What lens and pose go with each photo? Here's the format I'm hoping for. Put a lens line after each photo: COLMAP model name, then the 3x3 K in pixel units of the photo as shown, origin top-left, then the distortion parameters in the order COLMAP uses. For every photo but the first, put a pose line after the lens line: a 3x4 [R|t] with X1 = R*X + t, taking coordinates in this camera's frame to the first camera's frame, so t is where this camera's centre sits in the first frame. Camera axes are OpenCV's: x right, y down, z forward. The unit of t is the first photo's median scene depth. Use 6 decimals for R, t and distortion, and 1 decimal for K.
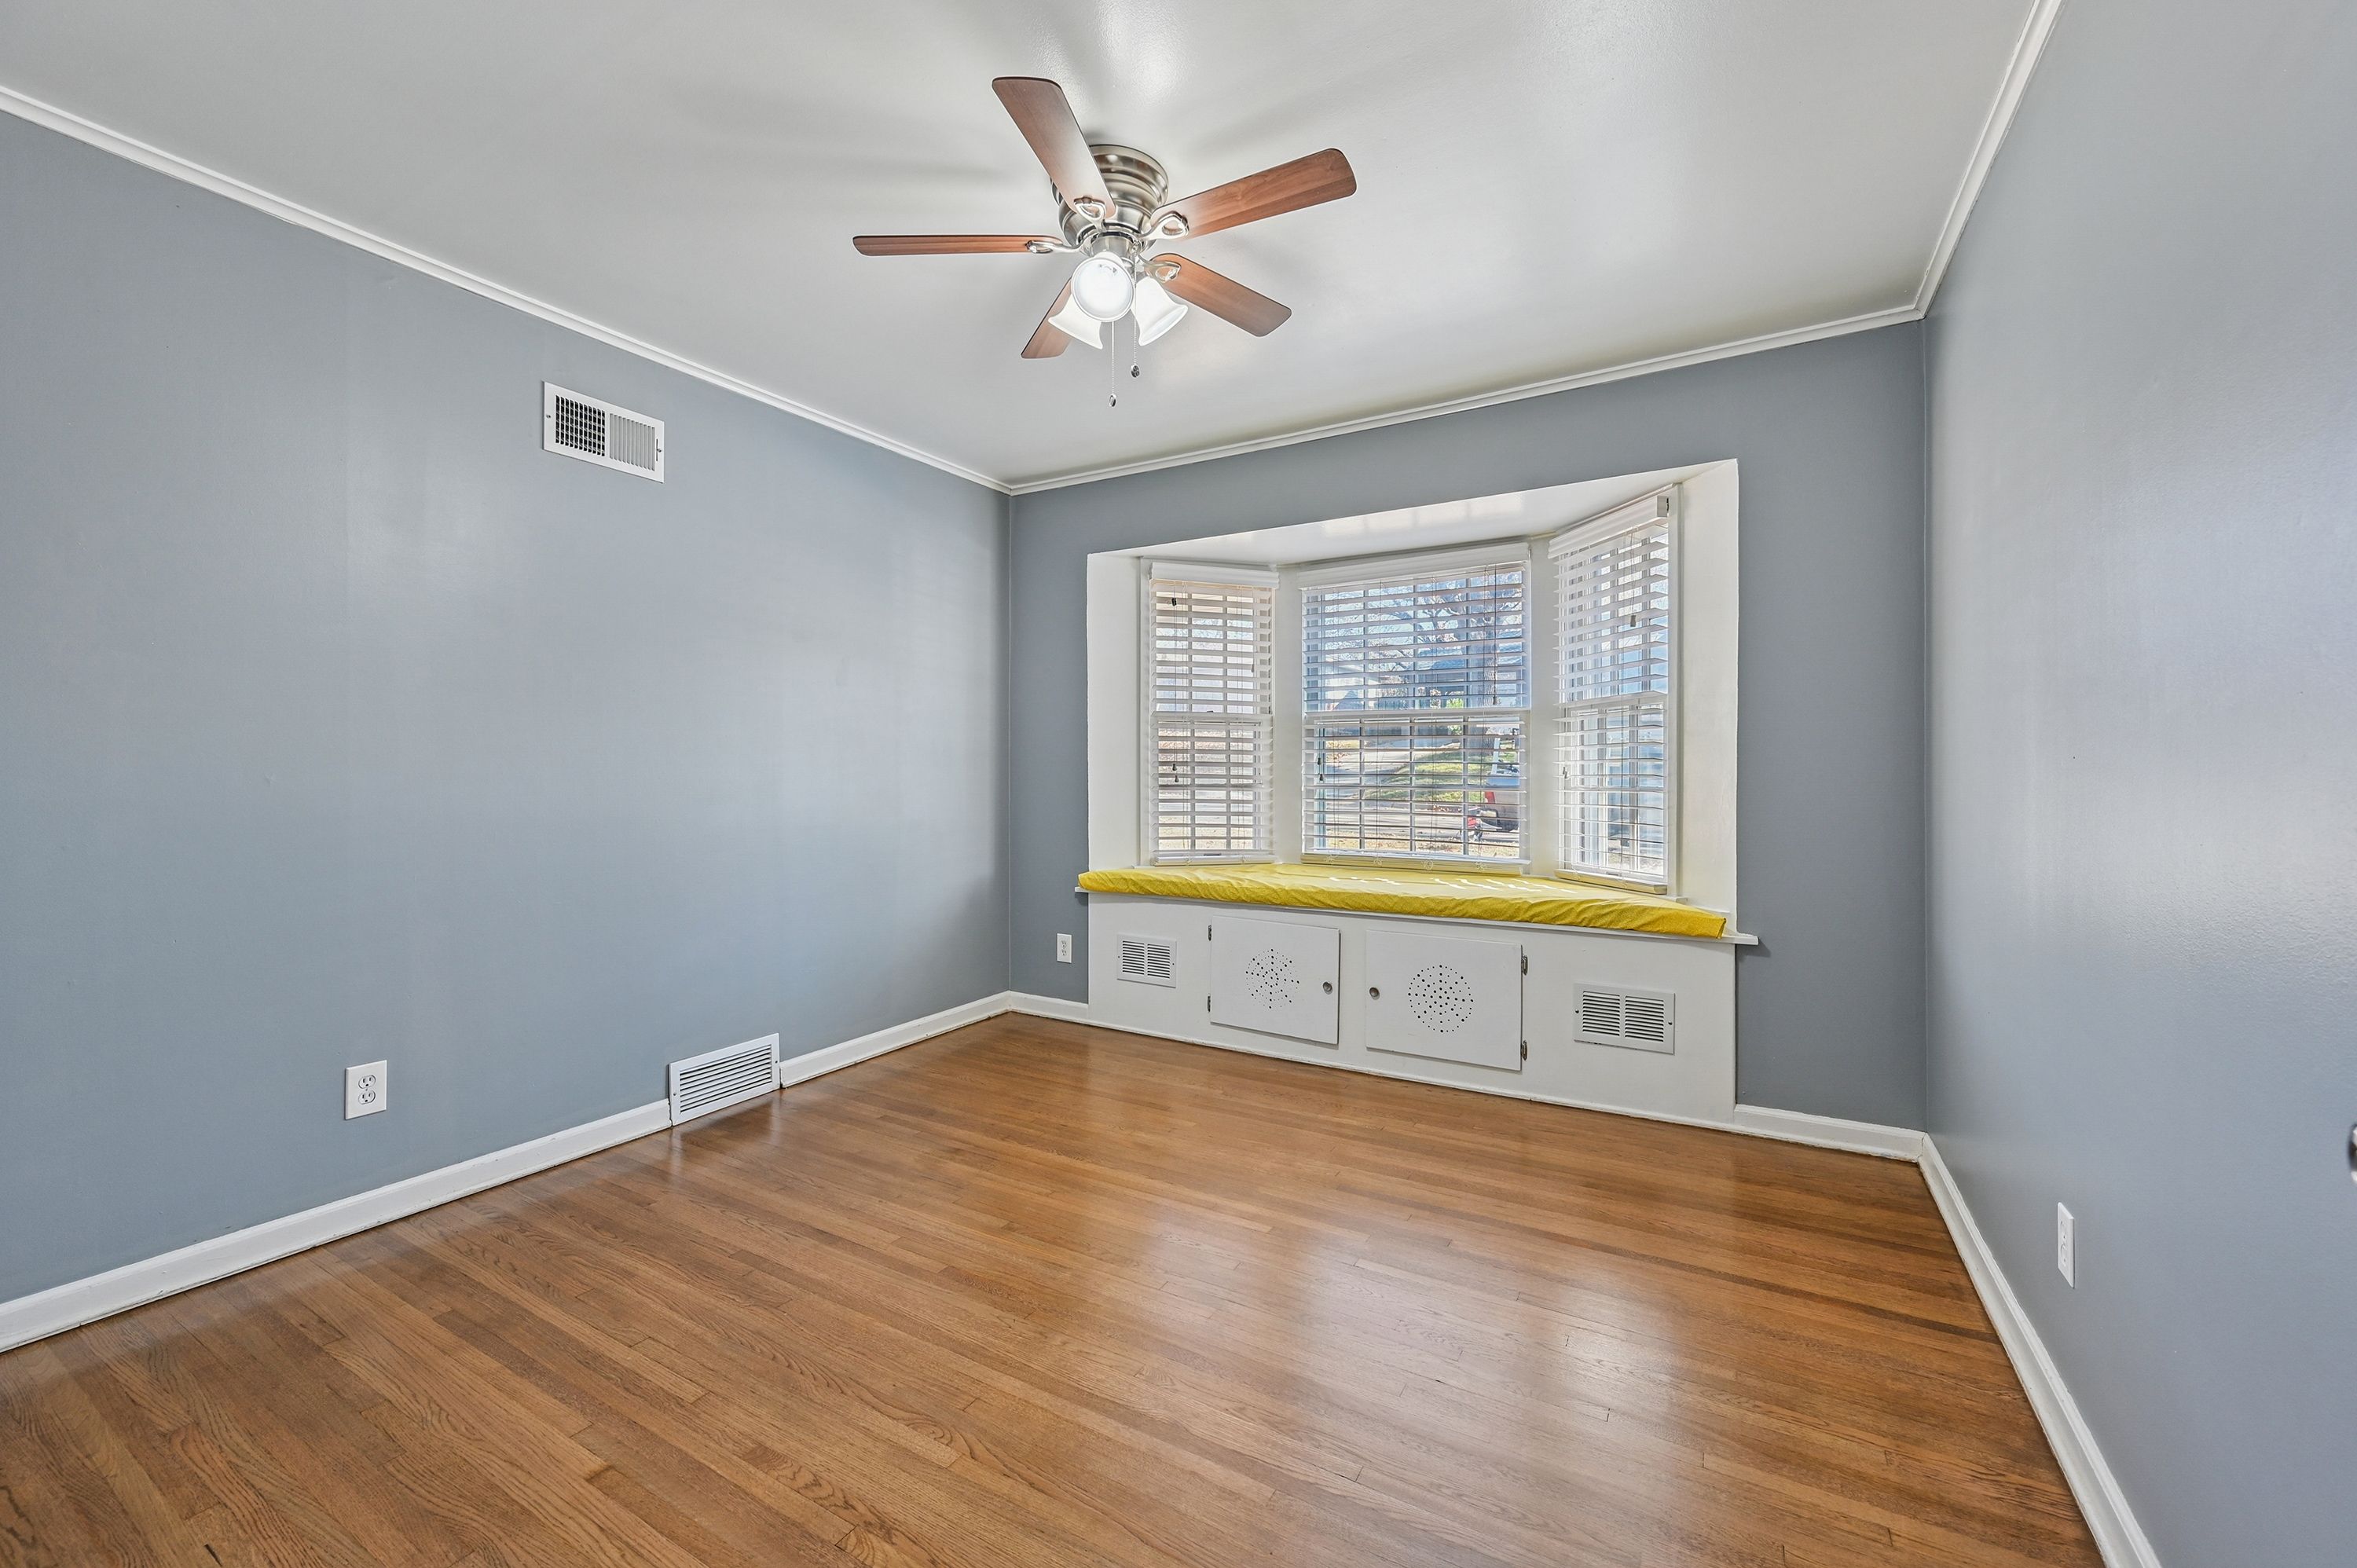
lens RADIAL K [[929.7, 0, 1168.4], [0, 929.7, 769.2], [0, 0, 1]] dist [-0.001659, -0.000053]
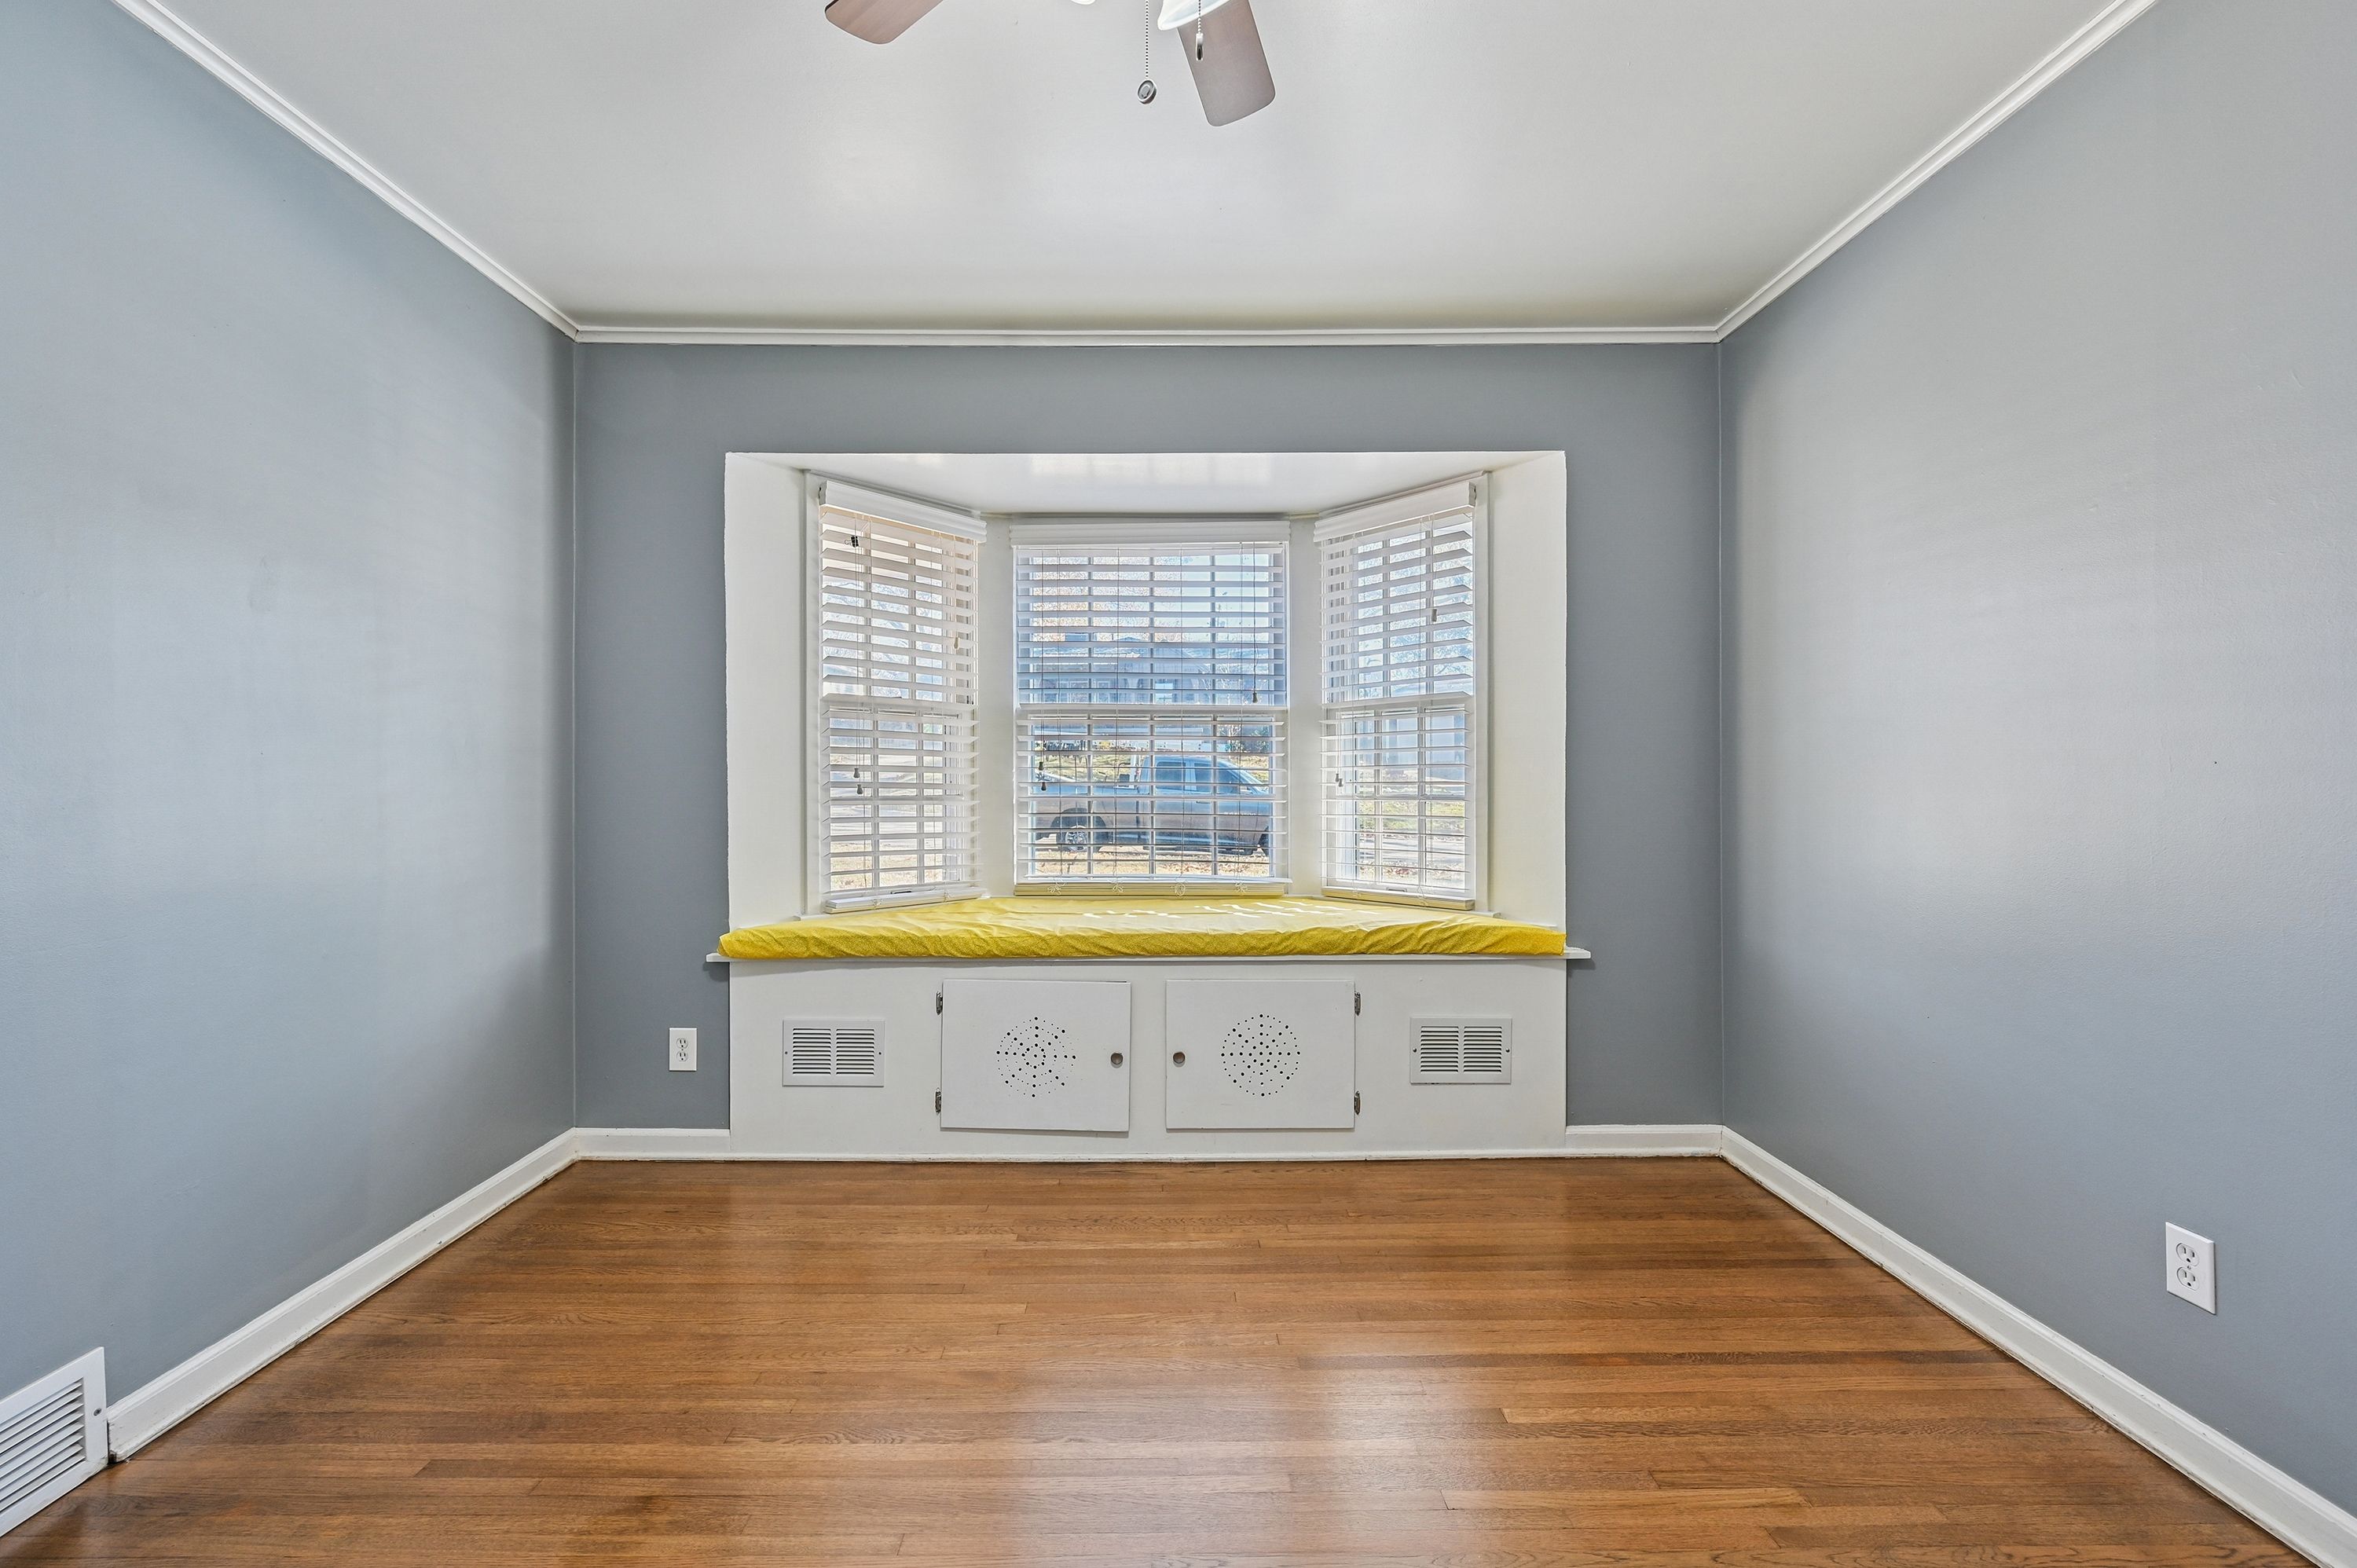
lens RADIAL K [[949.1, 0, 1172.8], [0, 949.1, 778.2], [0, 0, 1]] dist [-0.000768, 0.000105]
pose [[0.857219, -0.000094, 0.514952, -0.192485], [-0.000266, 1.000000, 0.000625, 0.001436], [-0.514952, -0.000672, 0.857218, 0.300889]]
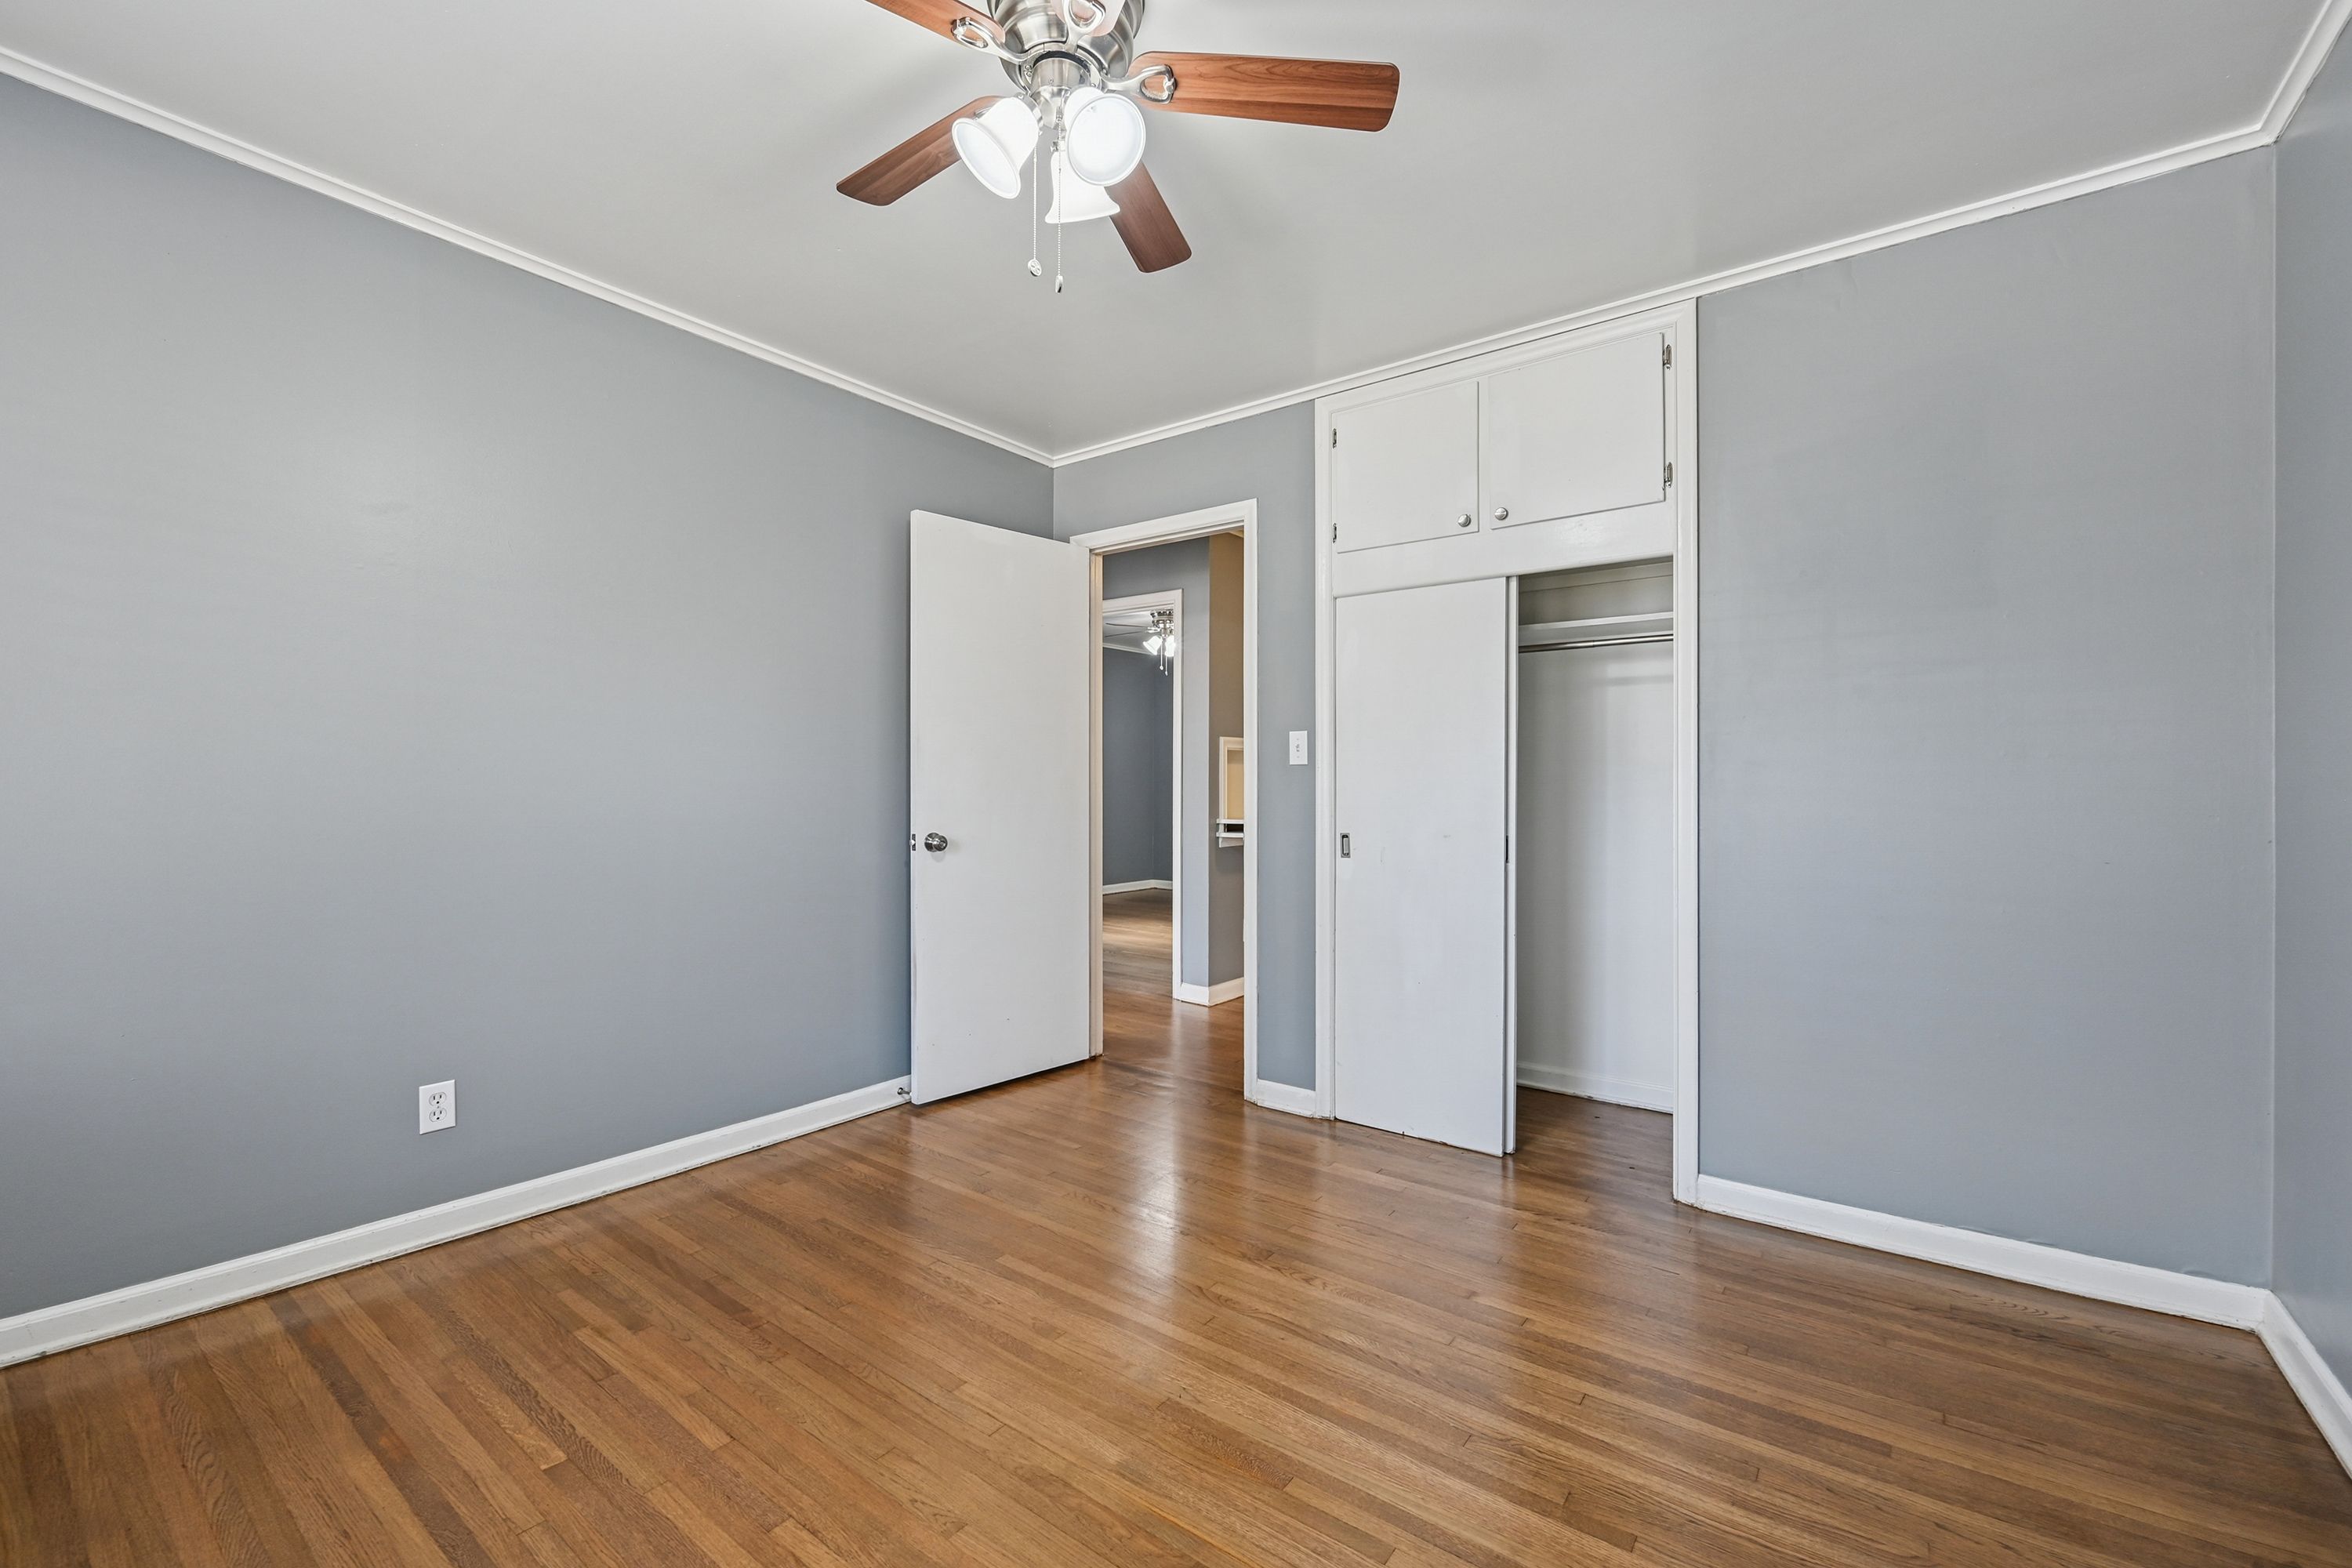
lens RADIAL K [[954.2, 0, 1178.3], [0, 954.2, 796.9], [0, 0, 1]] dist [-0.050883, -0.000016]
pose [[-0.993949, -0.006241, 0.109667, -0.133890], [-0.006336, 0.999980, -0.000520, 0.013561], [-0.109662, -0.001212, -0.993968, 0.976532]]
